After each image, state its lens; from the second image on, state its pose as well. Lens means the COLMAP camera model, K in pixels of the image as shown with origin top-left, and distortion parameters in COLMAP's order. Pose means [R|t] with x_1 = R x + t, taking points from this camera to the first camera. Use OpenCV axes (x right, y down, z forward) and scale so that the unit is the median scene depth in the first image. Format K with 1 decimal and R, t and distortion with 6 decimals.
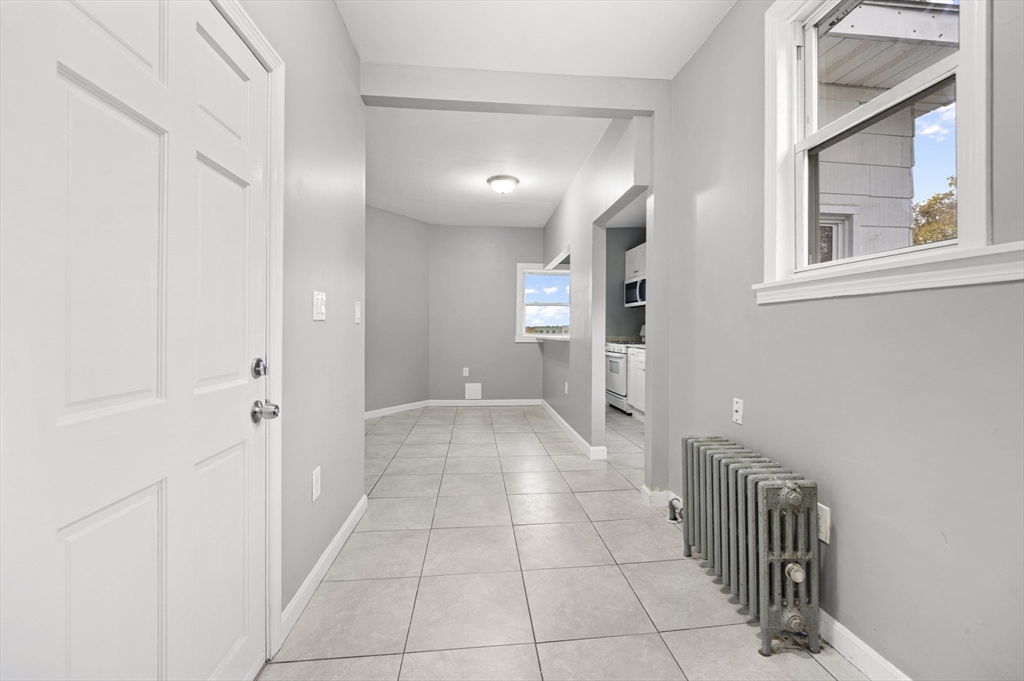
lens RADIAL K [[416.0, 0, 511.7], [0, 416.0, 325.5], [0, 0, 1]] dist [-0.000128, -0.000047]
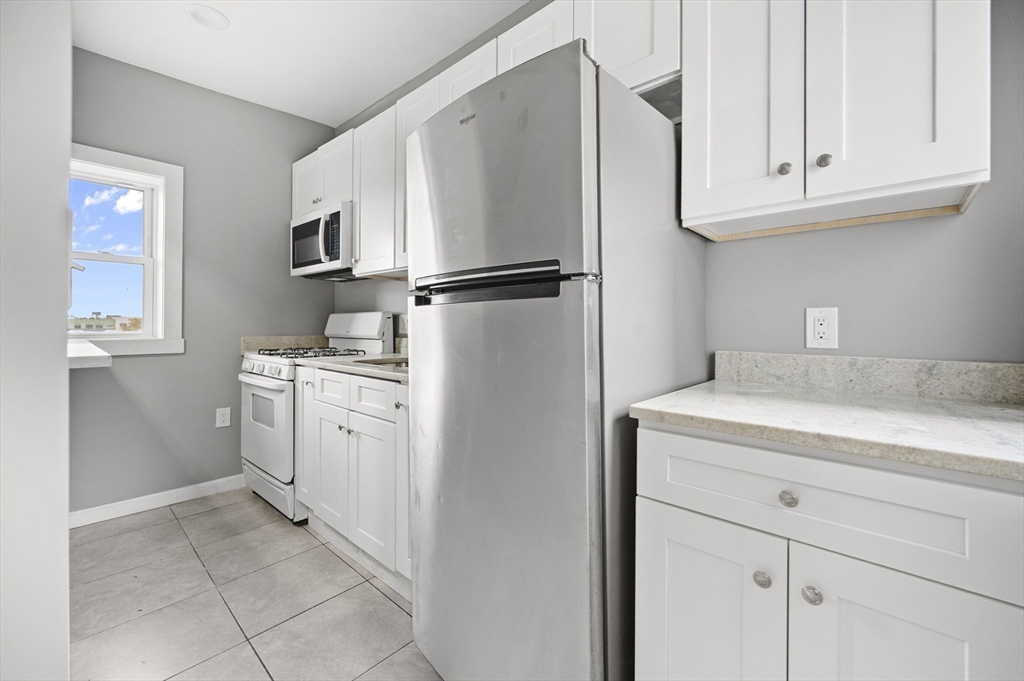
lens RADIAL K [[419.3, 0, 496.3], [0, 419.3, 321.8], [0, 0, 1]] dist [-0.018672, -0.000161]
pose [[0.759796, -0.002176, 0.650158, 0.146463], [-0.003826, 0.999962, 0.007818, 0.002314], [-0.650151, -0.008428, 0.759758, 0.507880]]
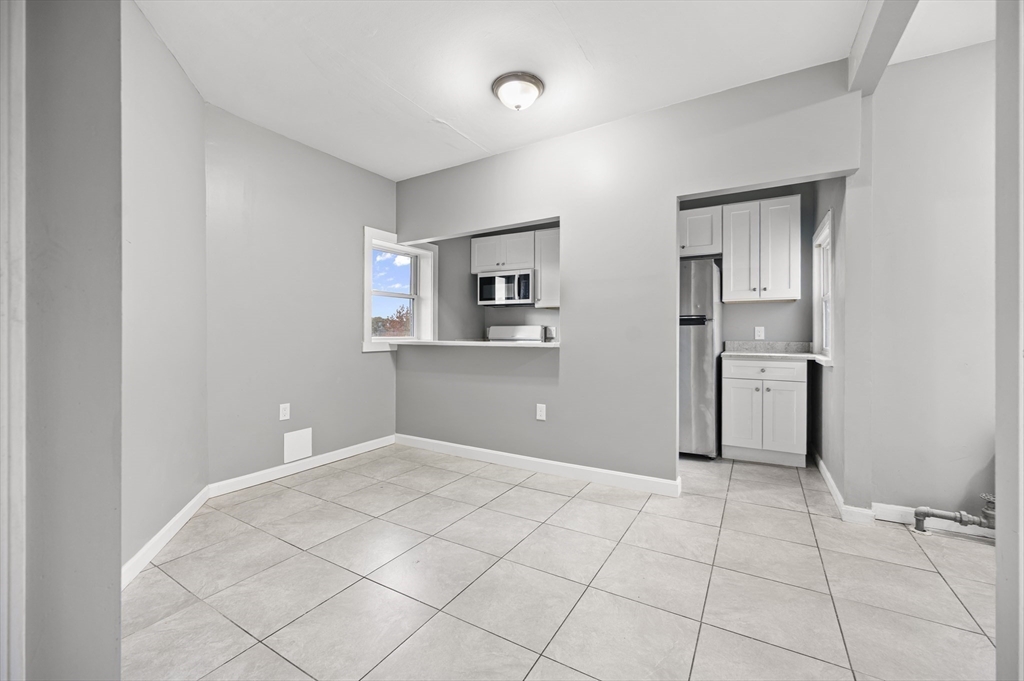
lens RADIAL K [[416.0, 0, 511.7], [0, 416.0, 325.5], [0, 0, 1]] dist [-0.000128, -0.000047]
pose [[0.591593, 0.013337, 0.806126, -0.387210], [-0.010860, 0.999904, -0.008573, 0.004239], [-0.806164, -0.003683, 0.591681, 0.484098]]
